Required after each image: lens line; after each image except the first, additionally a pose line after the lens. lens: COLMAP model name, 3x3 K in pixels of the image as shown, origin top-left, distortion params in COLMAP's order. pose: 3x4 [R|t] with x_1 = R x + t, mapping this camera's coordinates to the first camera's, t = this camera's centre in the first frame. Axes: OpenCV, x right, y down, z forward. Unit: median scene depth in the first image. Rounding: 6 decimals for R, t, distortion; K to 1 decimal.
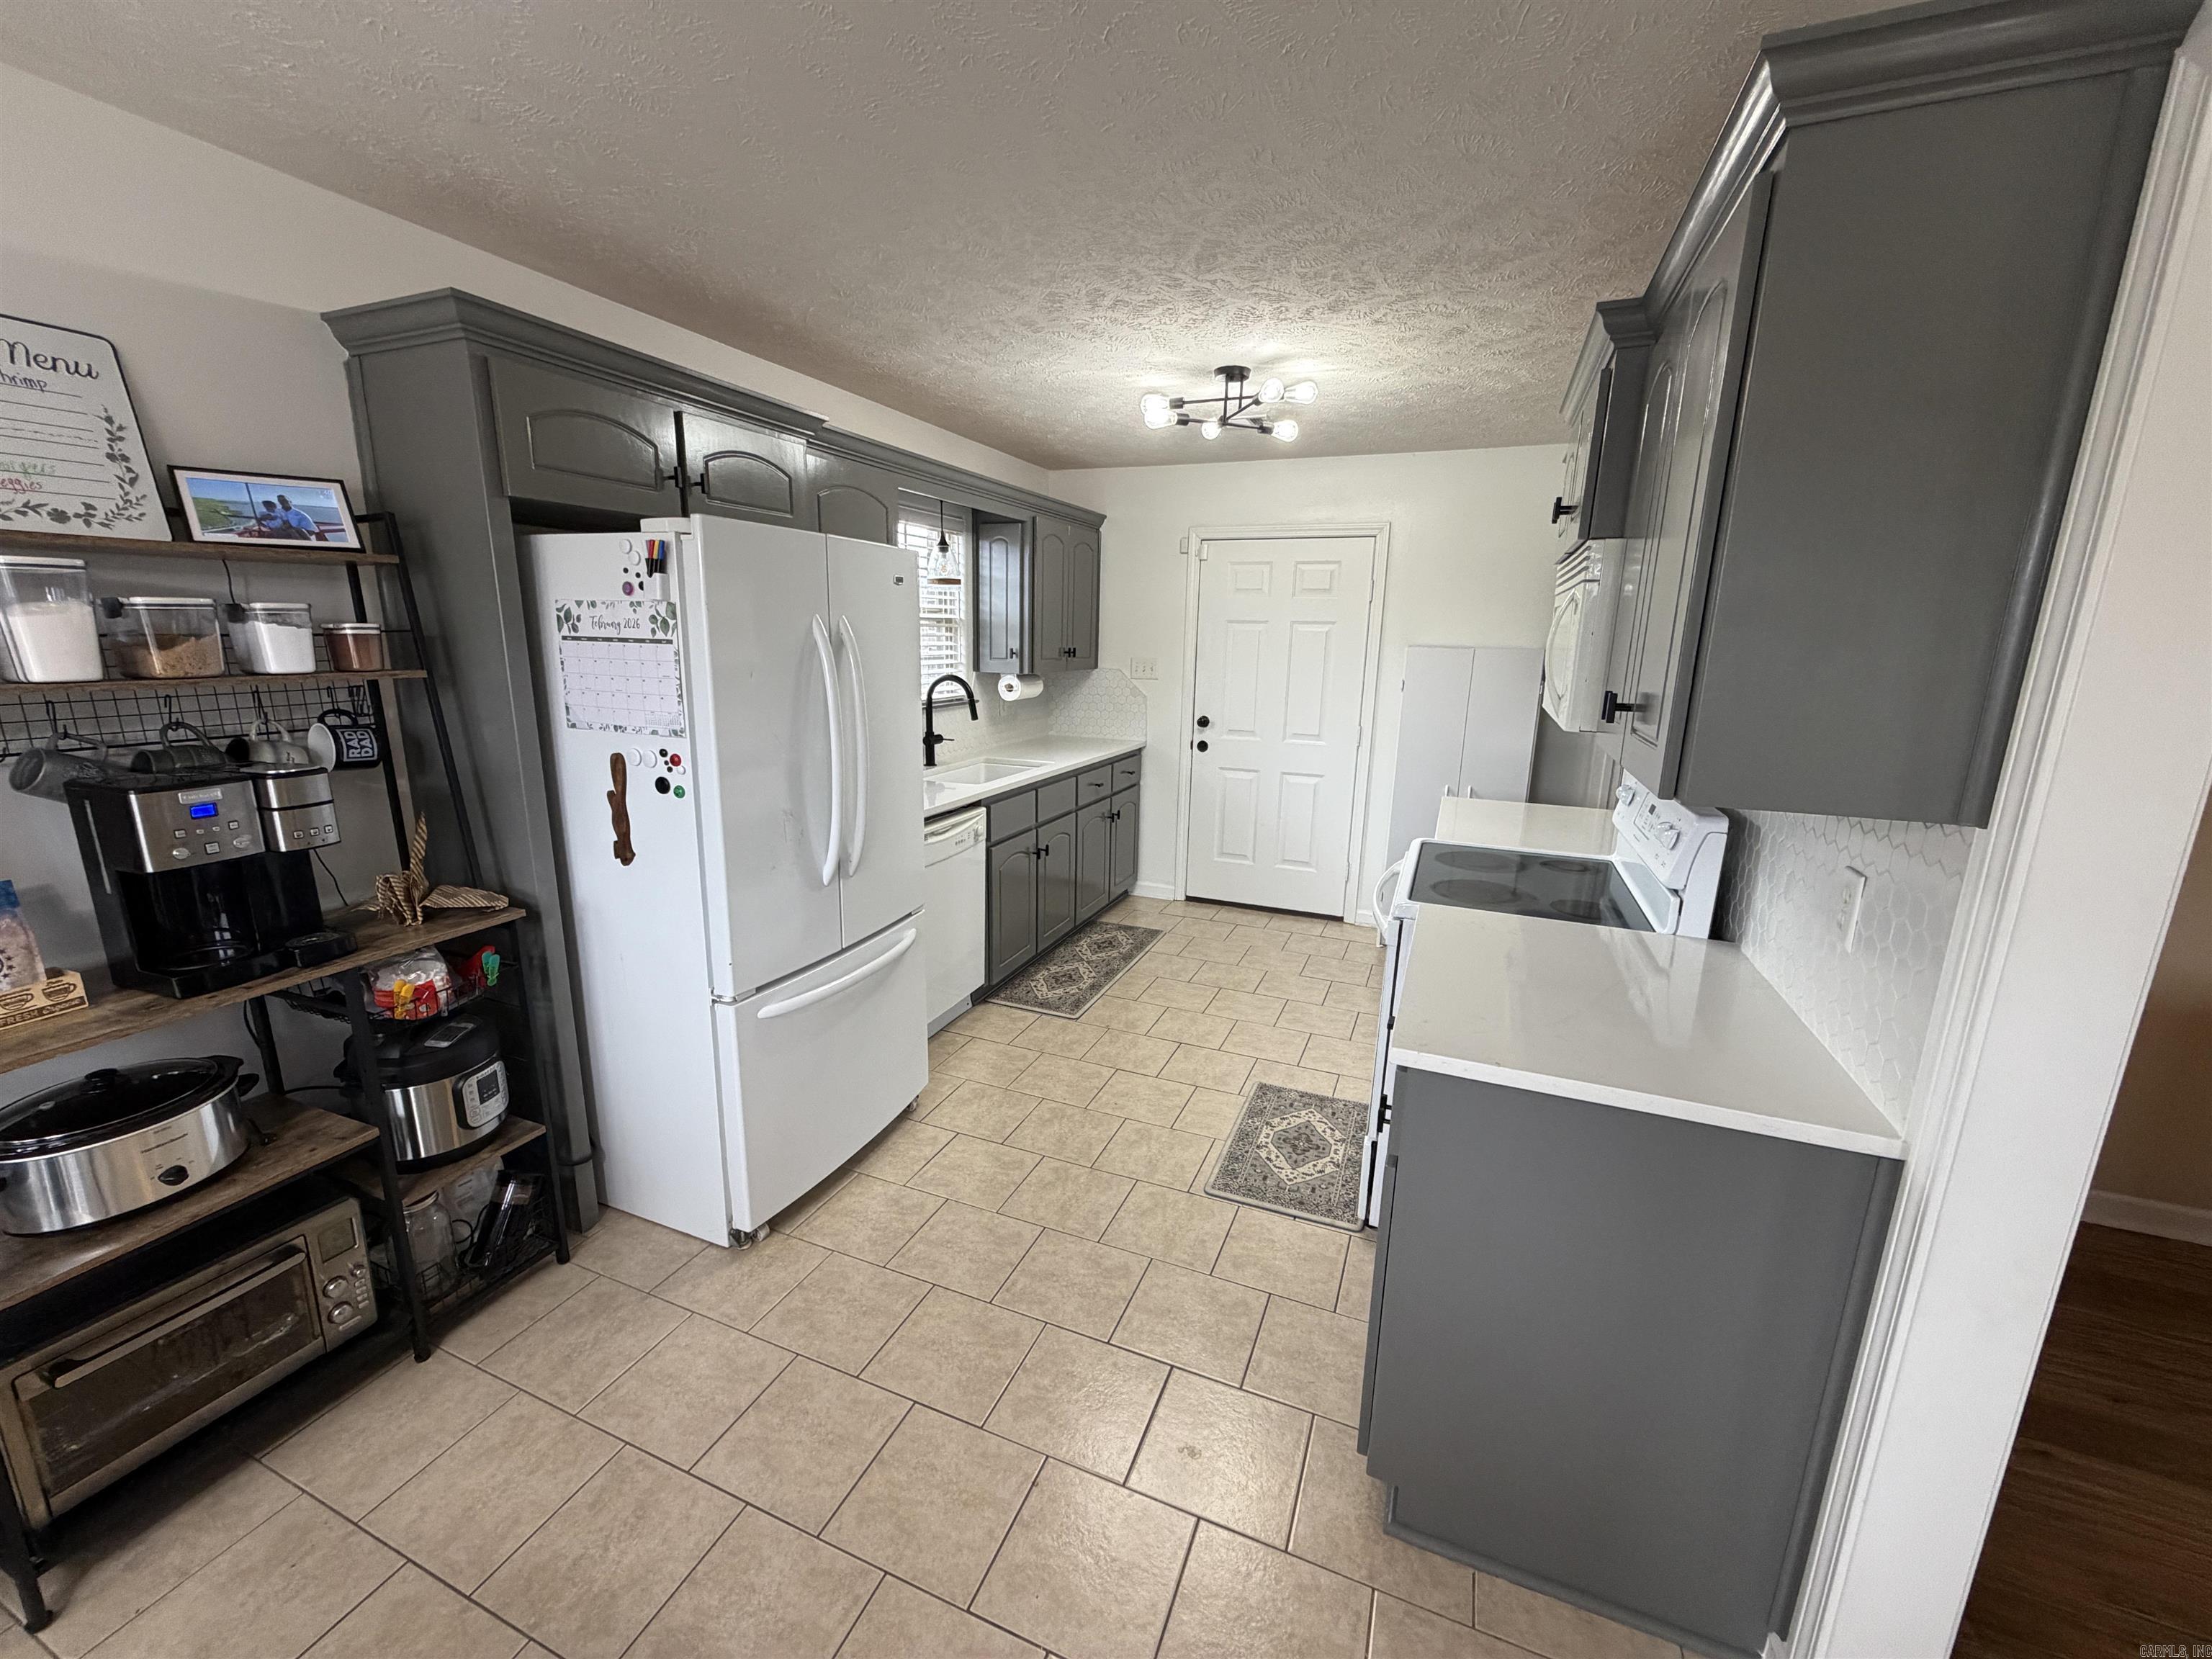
lens RADIAL K [[884.0, 0, 1093.5], [0, 884.0, 833.1], [0, 0, 1]] dist [0.001296, -0.000221]
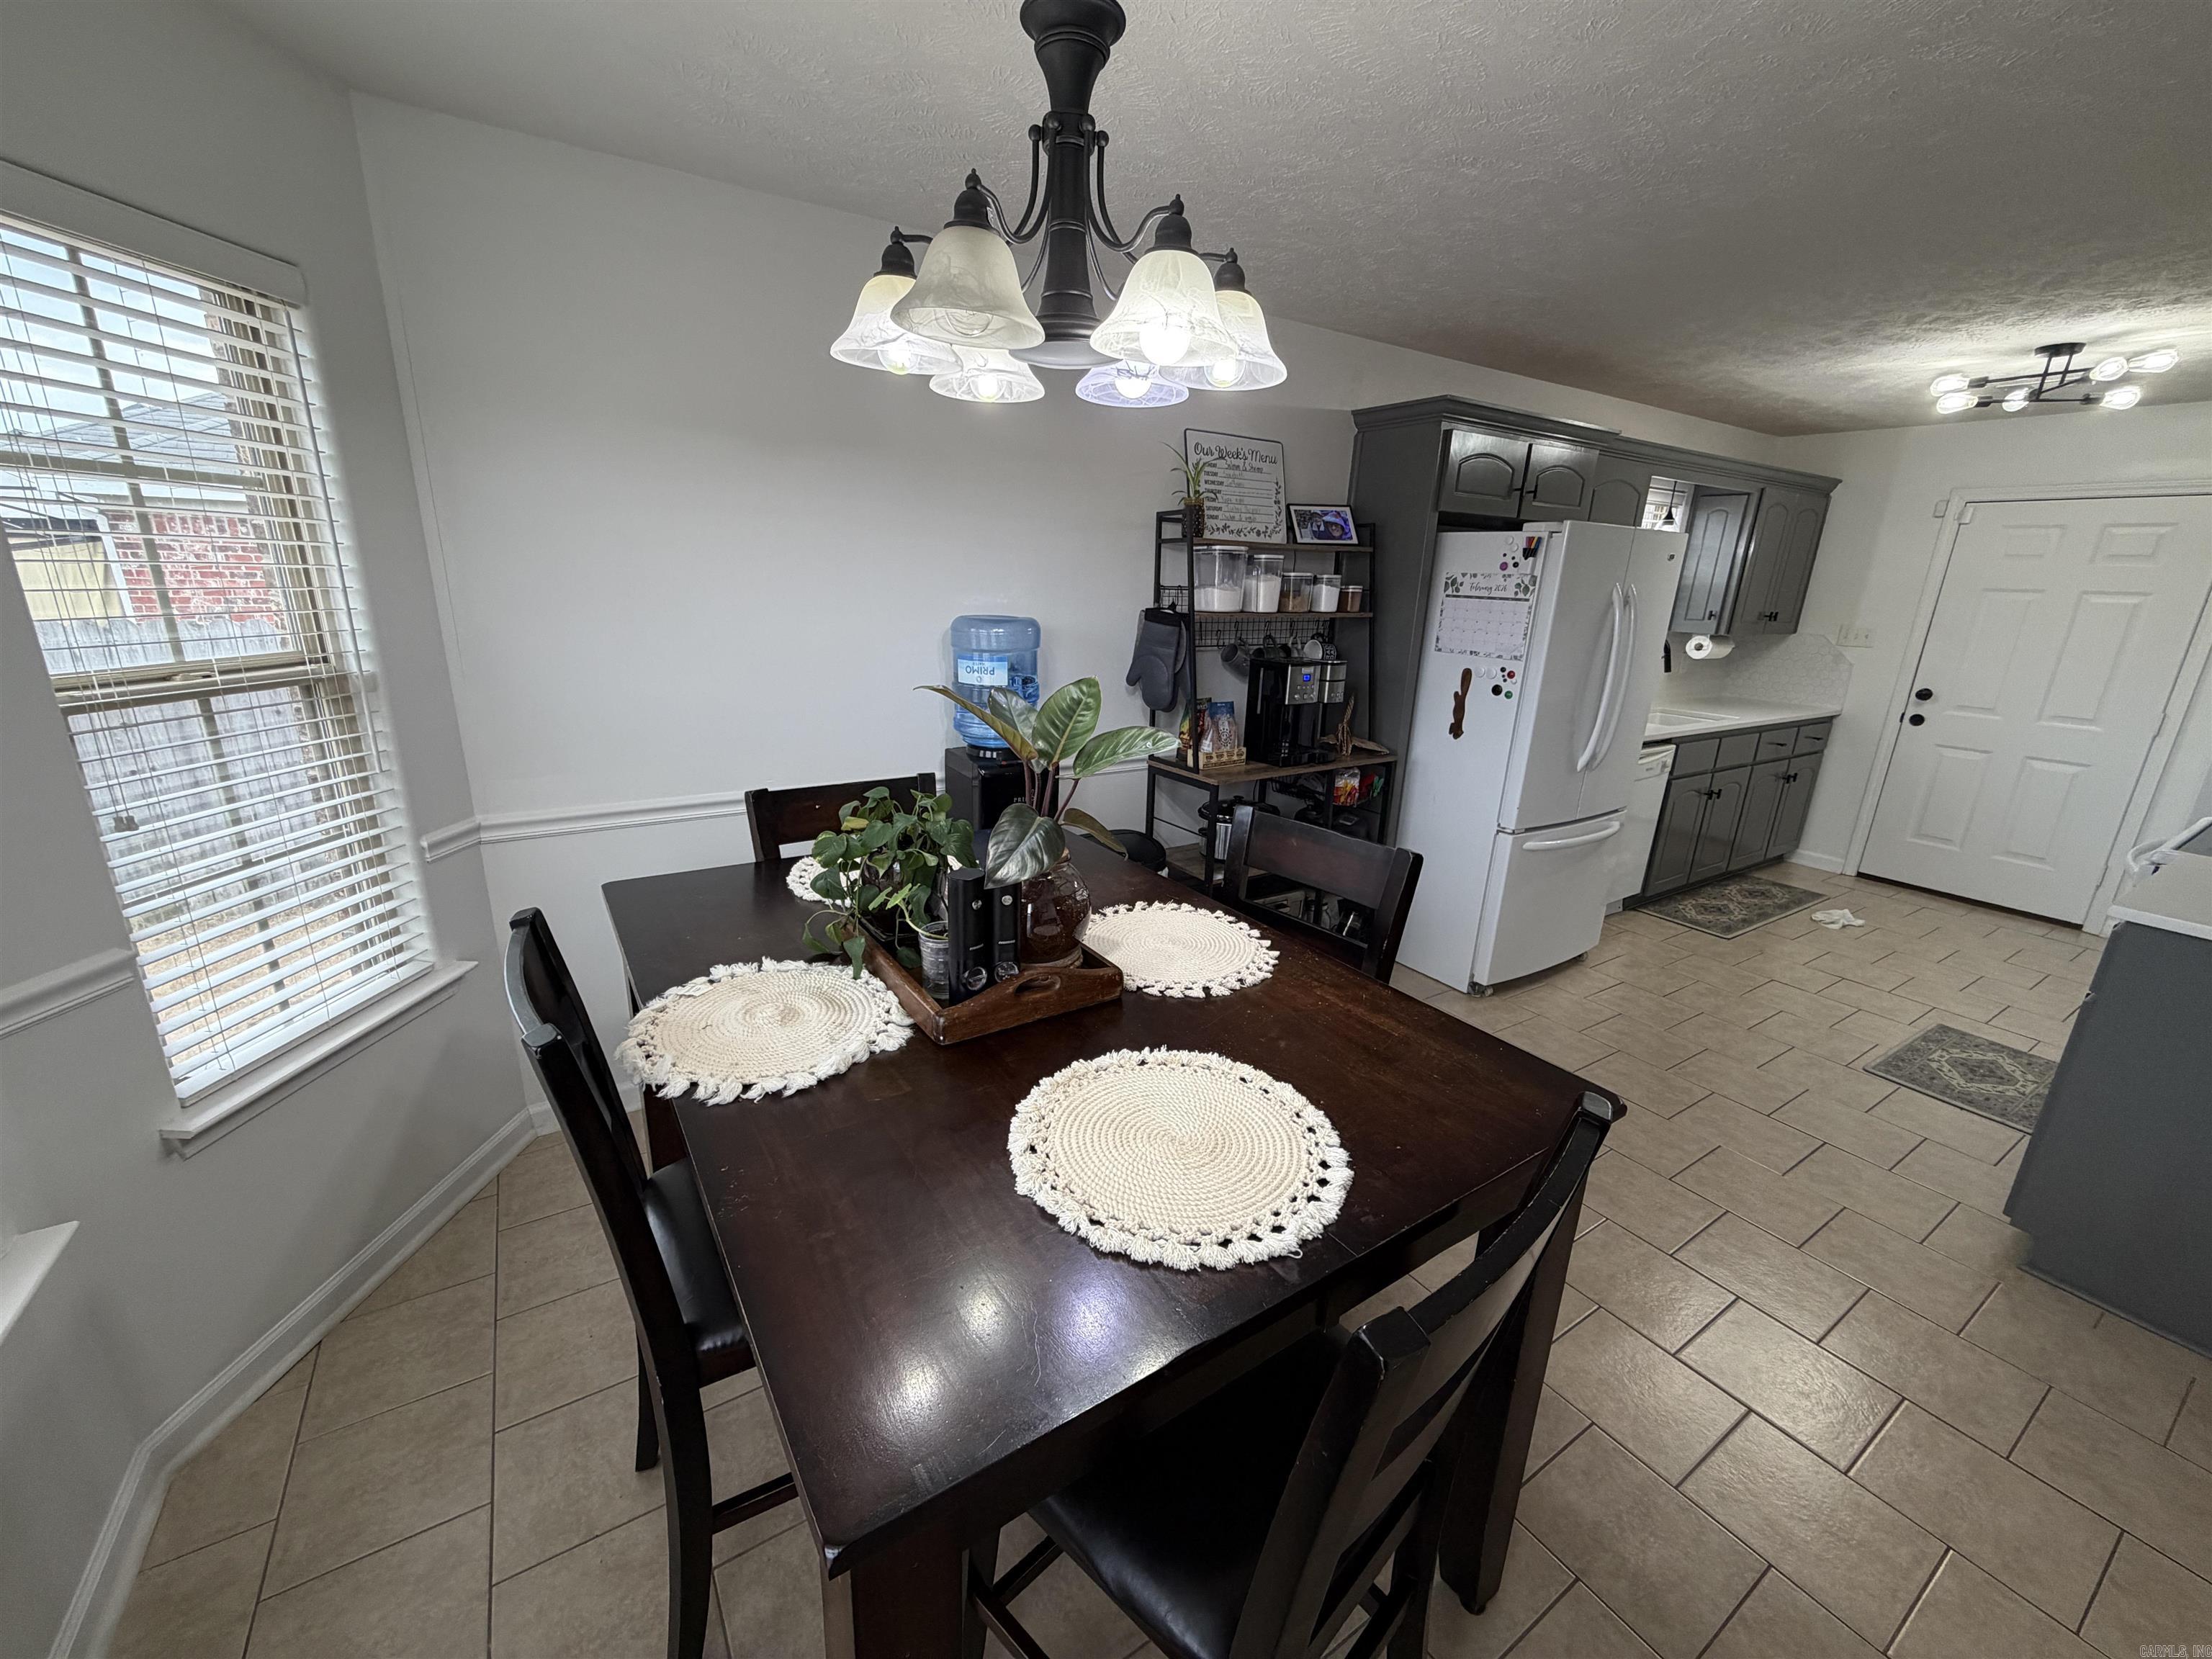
lens RADIAL K [[873.0, 0, 1098.1], [0, 873.0, 831.4], [0, 0, 1]] dist [-0.000513, -0.000364]
pose [[0.819823, 0.170300, -0.546706, -0.097020], [-0.143564, 0.985387, 0.091665, 0.089252], [0.554328, 0.003339, 0.832292, -0.407173]]
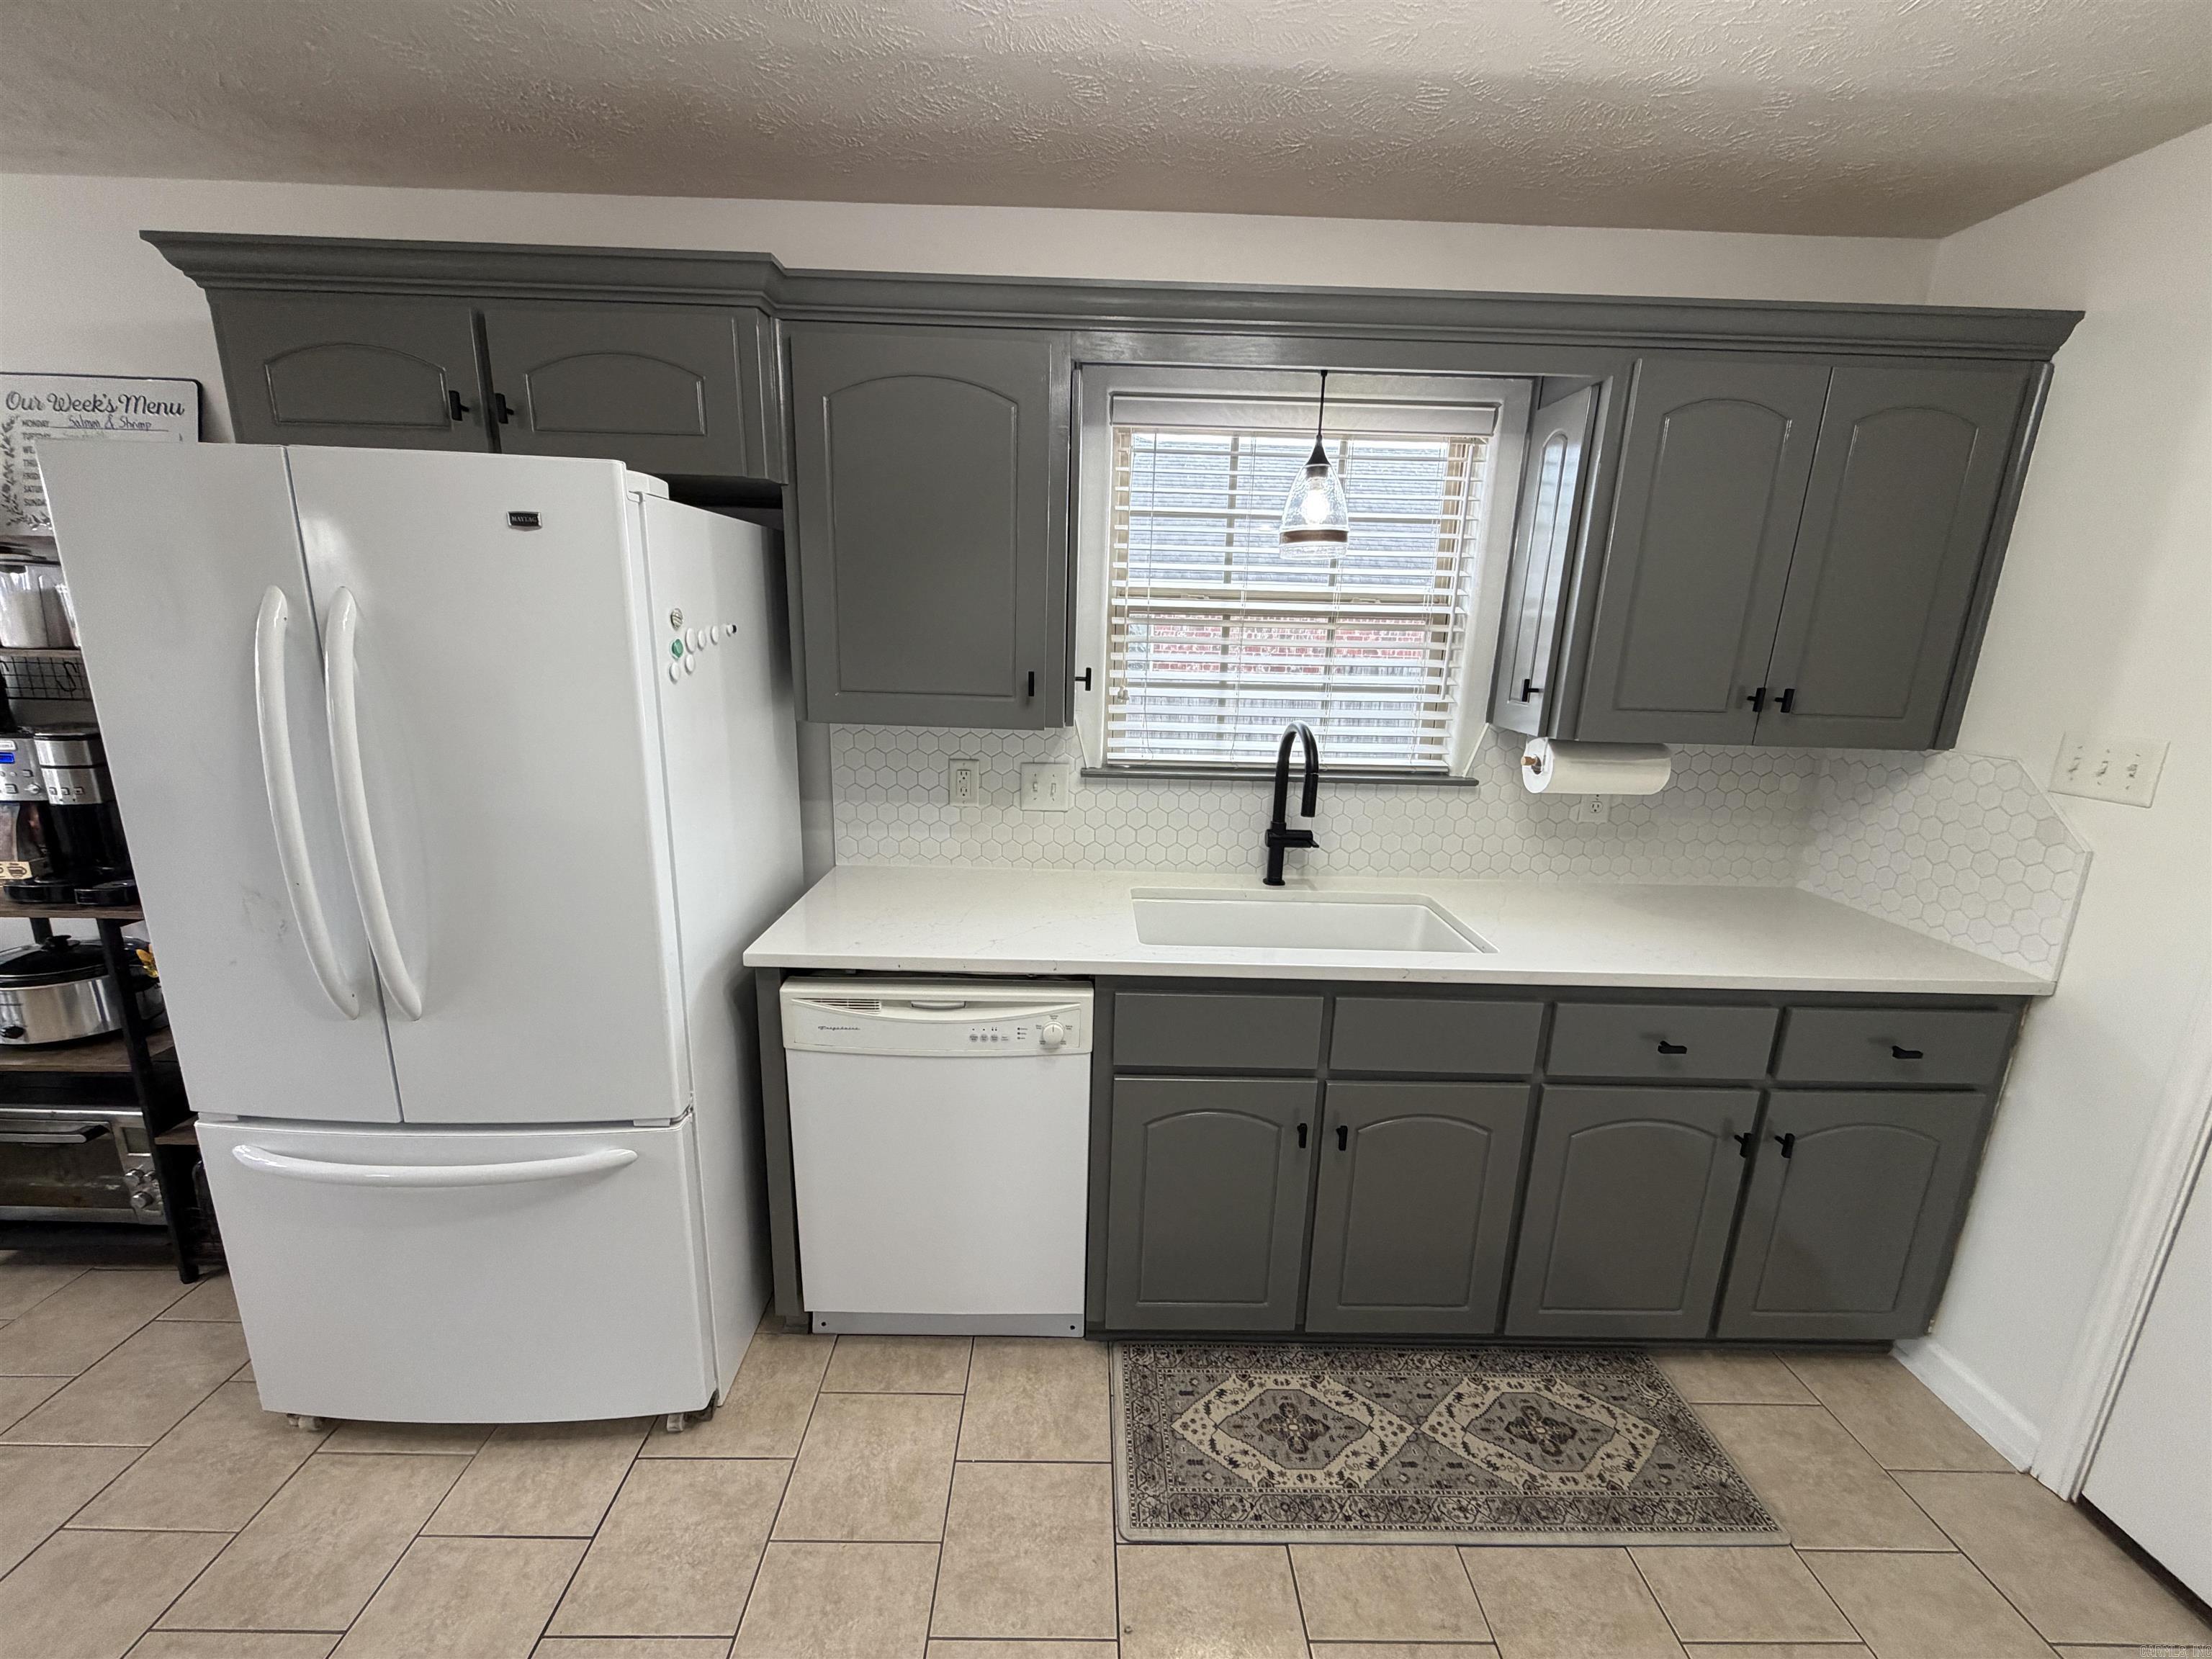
lens RADIAL K [[884.0, 0, 1093.5], [0, 884.0, 833.1], [0, 0, 1]] dist [0.001296, -0.000221]
pose [[0.400619, 0.207238, -0.892500, 0.294839], [-0.223615, 0.966745, 0.124103, -0.174954], [0.888538, 0.149858, 0.433638, 0.775268]]
